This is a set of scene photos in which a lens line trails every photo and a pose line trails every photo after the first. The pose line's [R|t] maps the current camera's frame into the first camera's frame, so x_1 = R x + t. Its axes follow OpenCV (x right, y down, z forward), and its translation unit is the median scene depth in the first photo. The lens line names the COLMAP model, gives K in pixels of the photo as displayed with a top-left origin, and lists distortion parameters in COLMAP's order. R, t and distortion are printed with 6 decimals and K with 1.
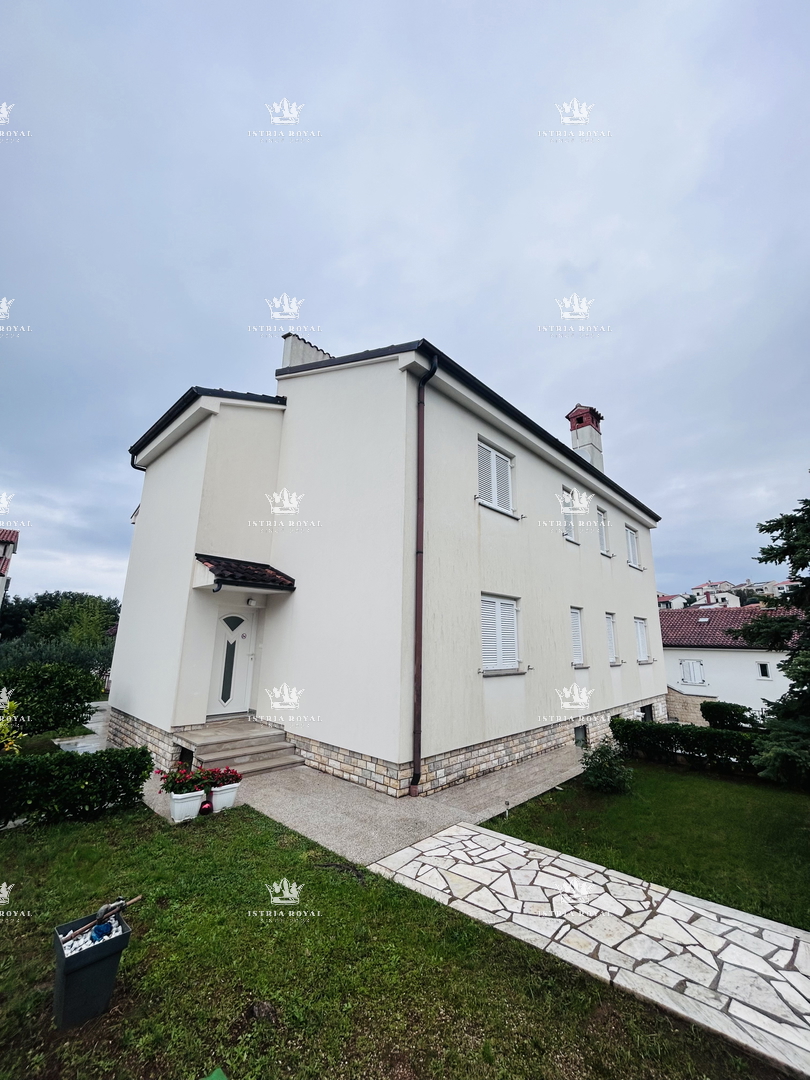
lens RADIAL K [[435.1, 0, 400.8], [0, 435.1, 539.8], [0, 0, 1]] dist [-0.005398, -0.001154]
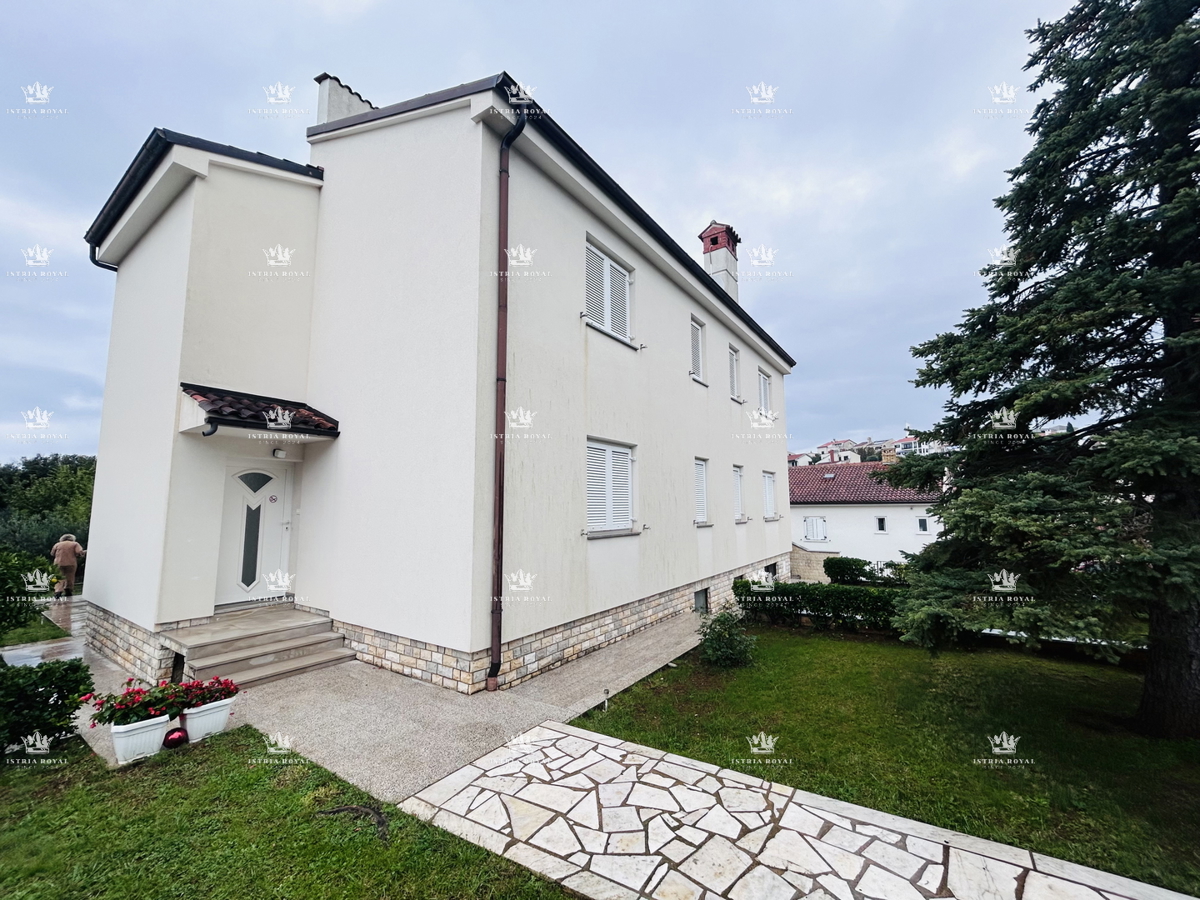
lens RADIAL K [[483.4, 0, 600.3], [0, 483.4, 453.8], [0, 0, 1]] dist [-0.005398, -0.001154]
pose [[0.986146, -0.009486, 0.165606, 0.064697], [-0.010416, 0.992852, 0.118896, 0.049171], [-0.165551, -0.118974, 0.978999, 0.132688]]
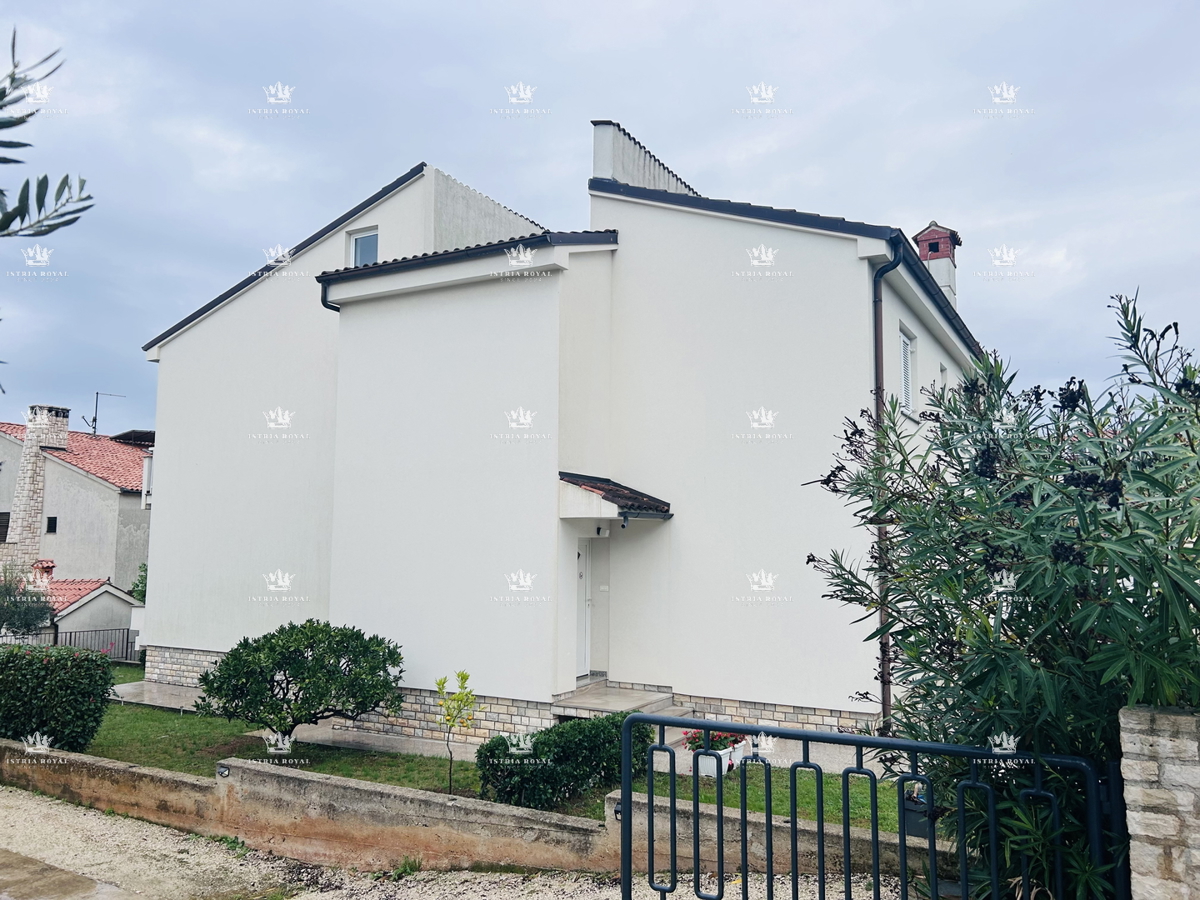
lens RADIAL K [[903.9, 0, 595.5], [0, 903.9, 462.5], [0, 0, 1]] dist [0.043426, -0.048733]
pose [[0.967941, 0.010085, 0.250976, -0.862093], [-0.045953, 0.989440, 0.137468, -0.215873], [-0.246939, -0.144593, 0.958183, -0.532591]]
